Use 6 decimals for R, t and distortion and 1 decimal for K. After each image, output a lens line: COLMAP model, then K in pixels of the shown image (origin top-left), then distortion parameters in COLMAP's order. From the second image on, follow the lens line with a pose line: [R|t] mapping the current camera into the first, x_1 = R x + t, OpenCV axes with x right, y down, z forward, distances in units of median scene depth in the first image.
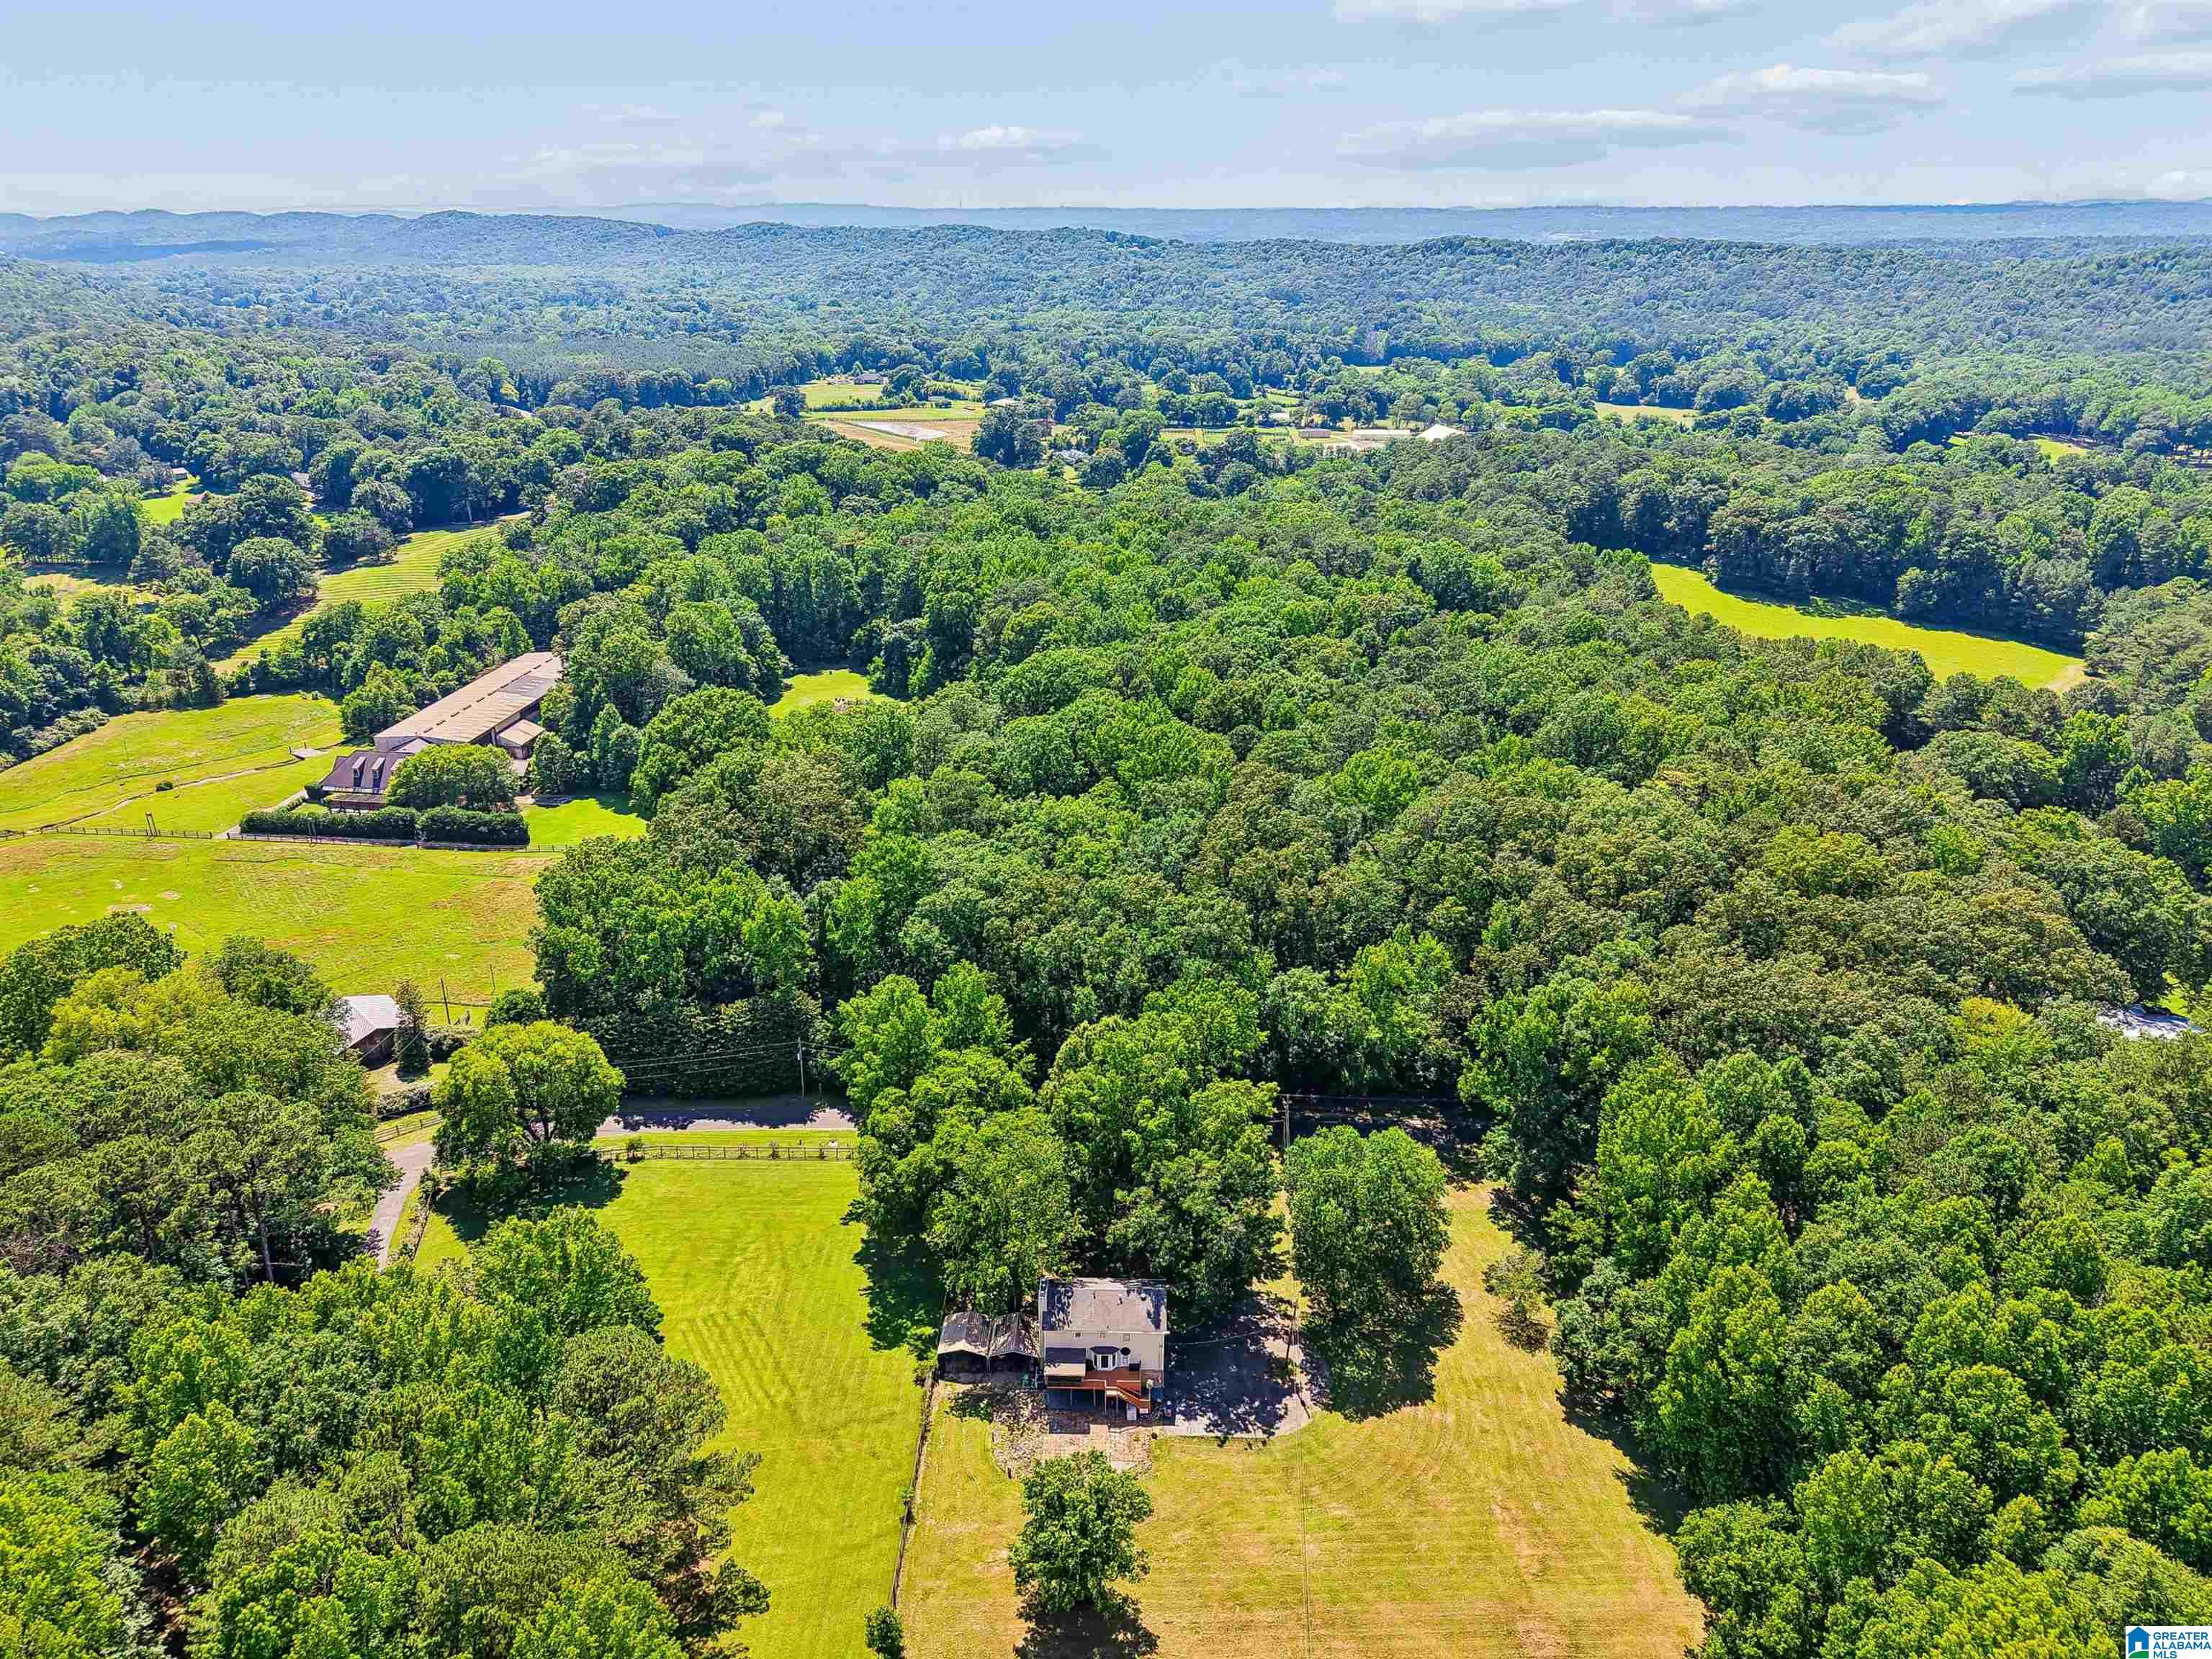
lens RADIAL K [[1525.0, 0, 1144.5], [0, 1525.0, 849.2], [0, 0, 1]] dist [0.017276, -0.001604]
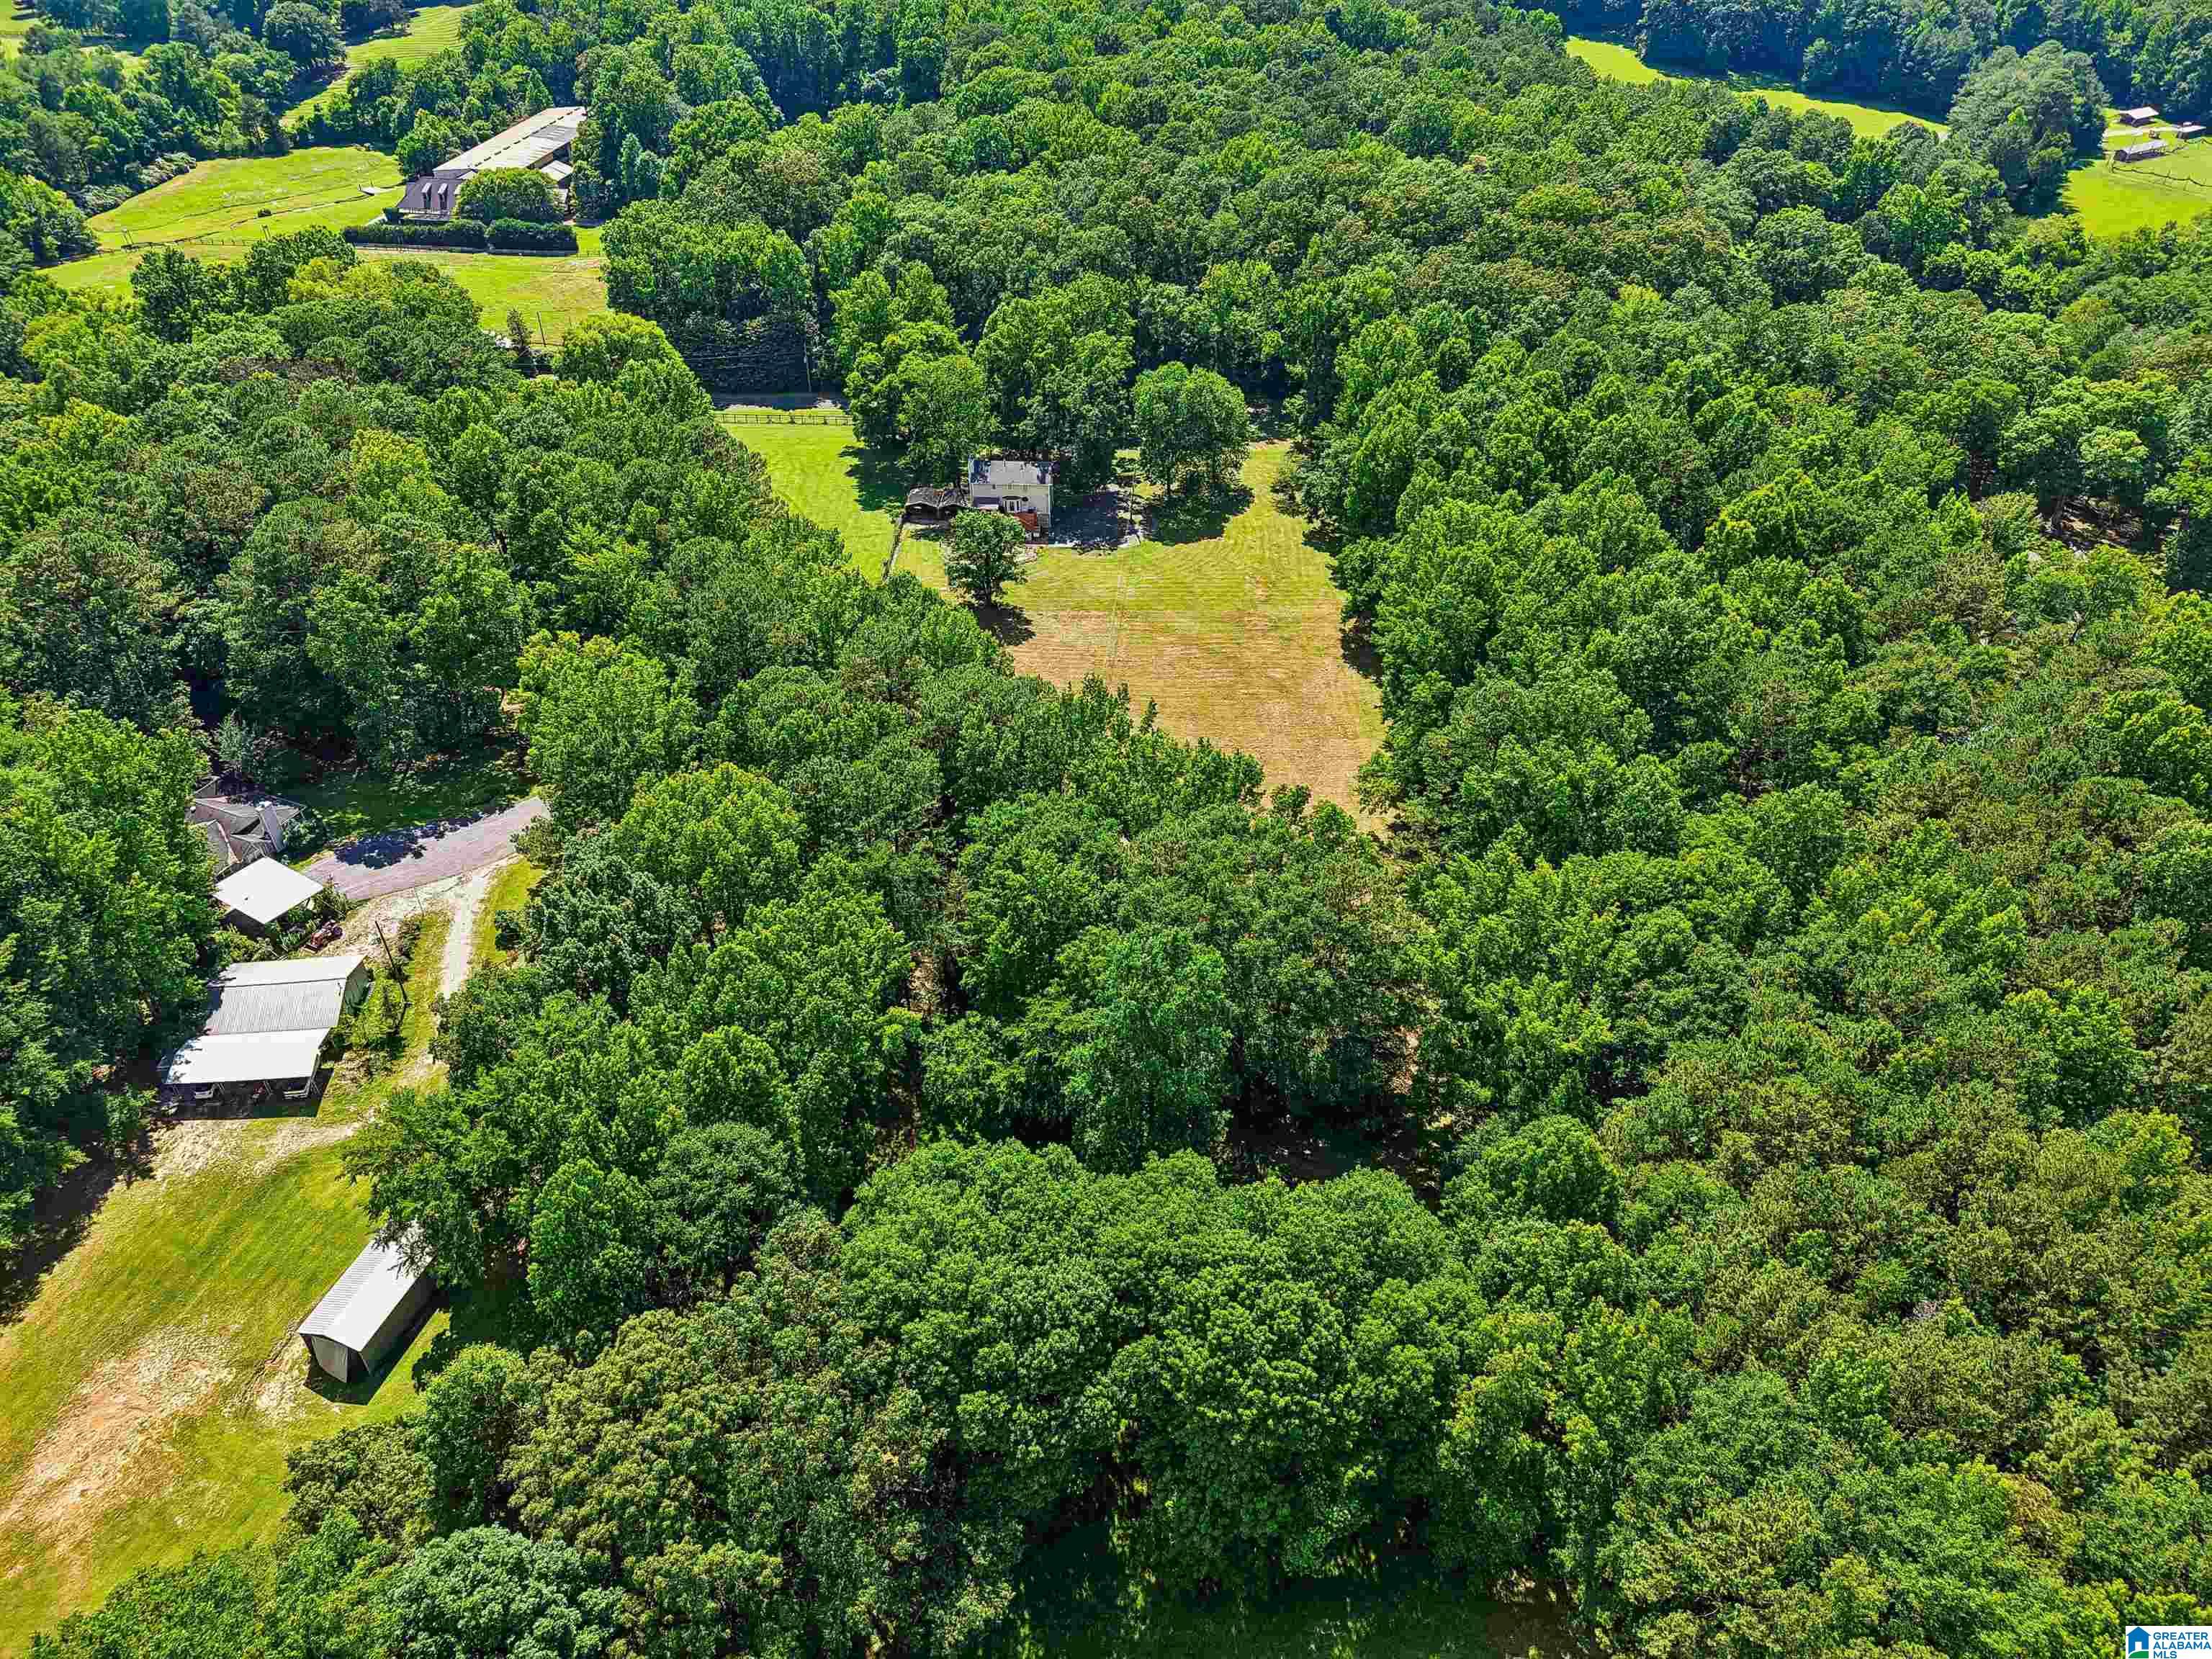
lens RADIAL K [[1538.4, 0, 1143.2], [0, 1538.4, 862.5], [0, 0, 1]] dist [0.008514, 0.003906]
pose [[0.999909, 0.008232, -0.010707, 0.116662], [-0.005164, 0.965573, 0.260080, 0.255208], [0.012479, -0.260001, 0.965528, -0.547219]]
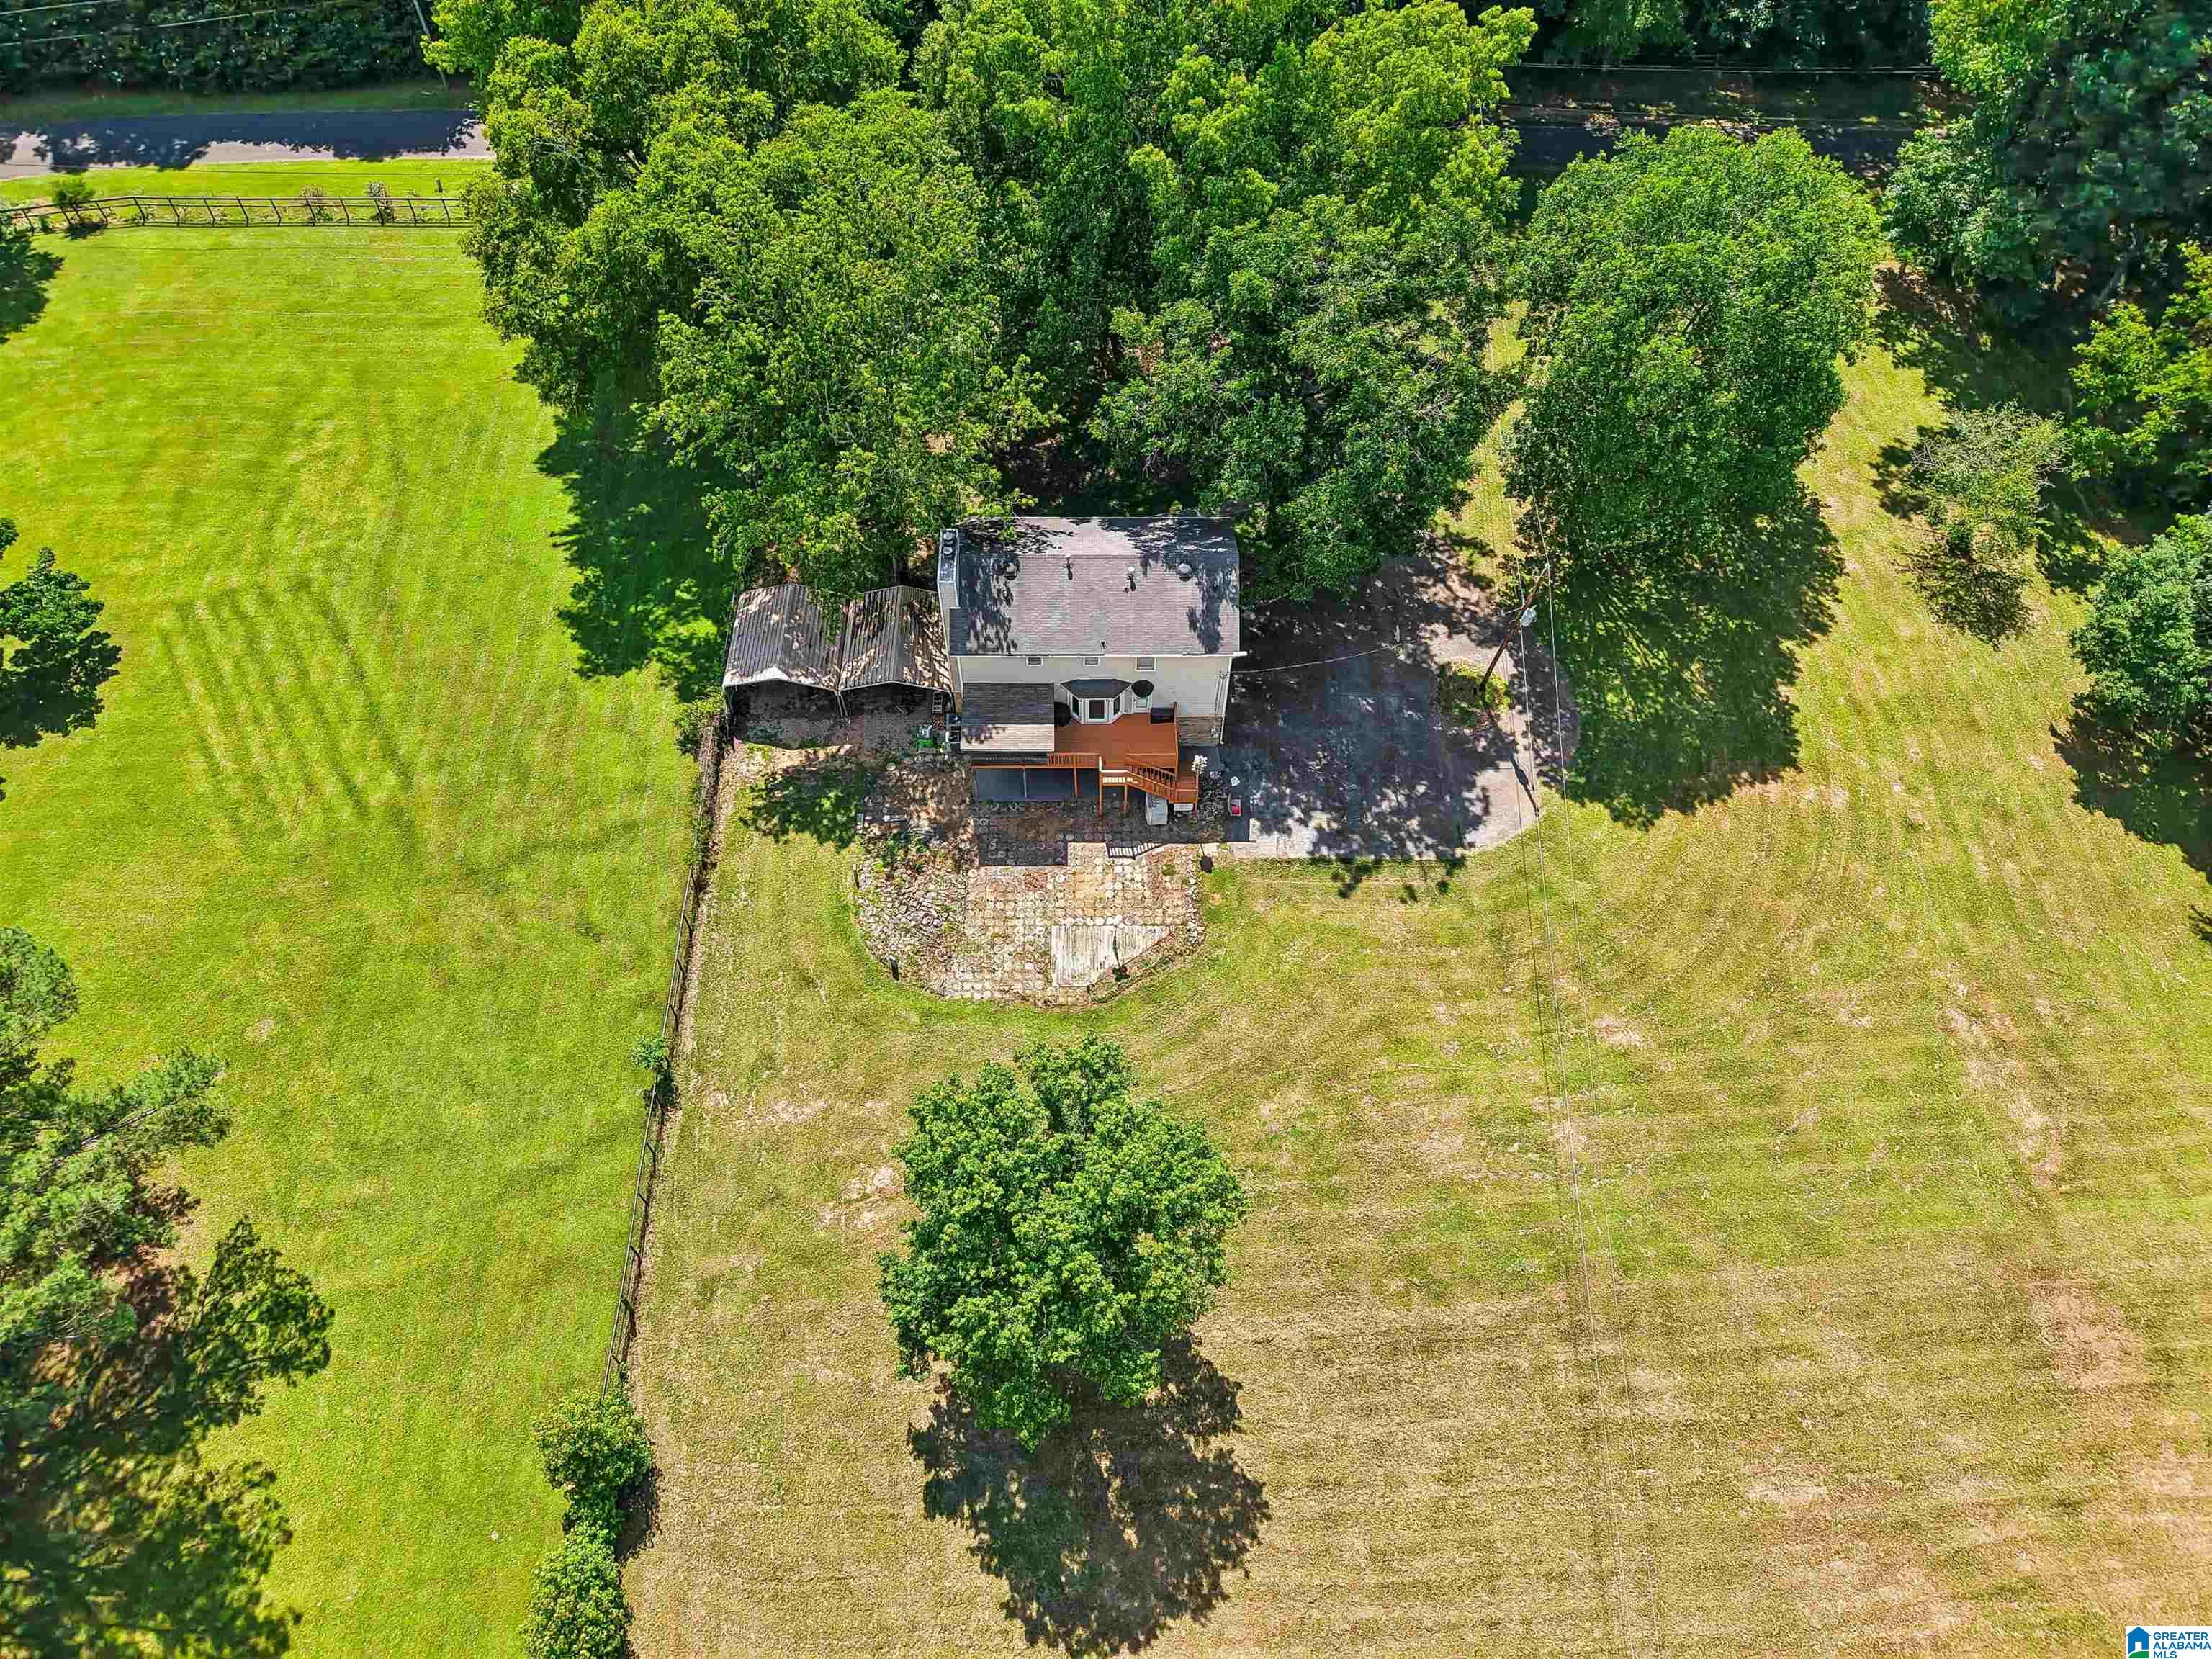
lens RADIAL K [[1480.7, 0, 1115.6], [0, 1480.7, 810.9], [0, 0, 1]] dist [0.005617, -0.003278]
pose [[0.999880, -0.014622, 0.005178, -0.021551], [0.009276, 0.831176, 0.555933, 0.113341], [-0.012432, -0.555818, 0.831211, 0.585973]]
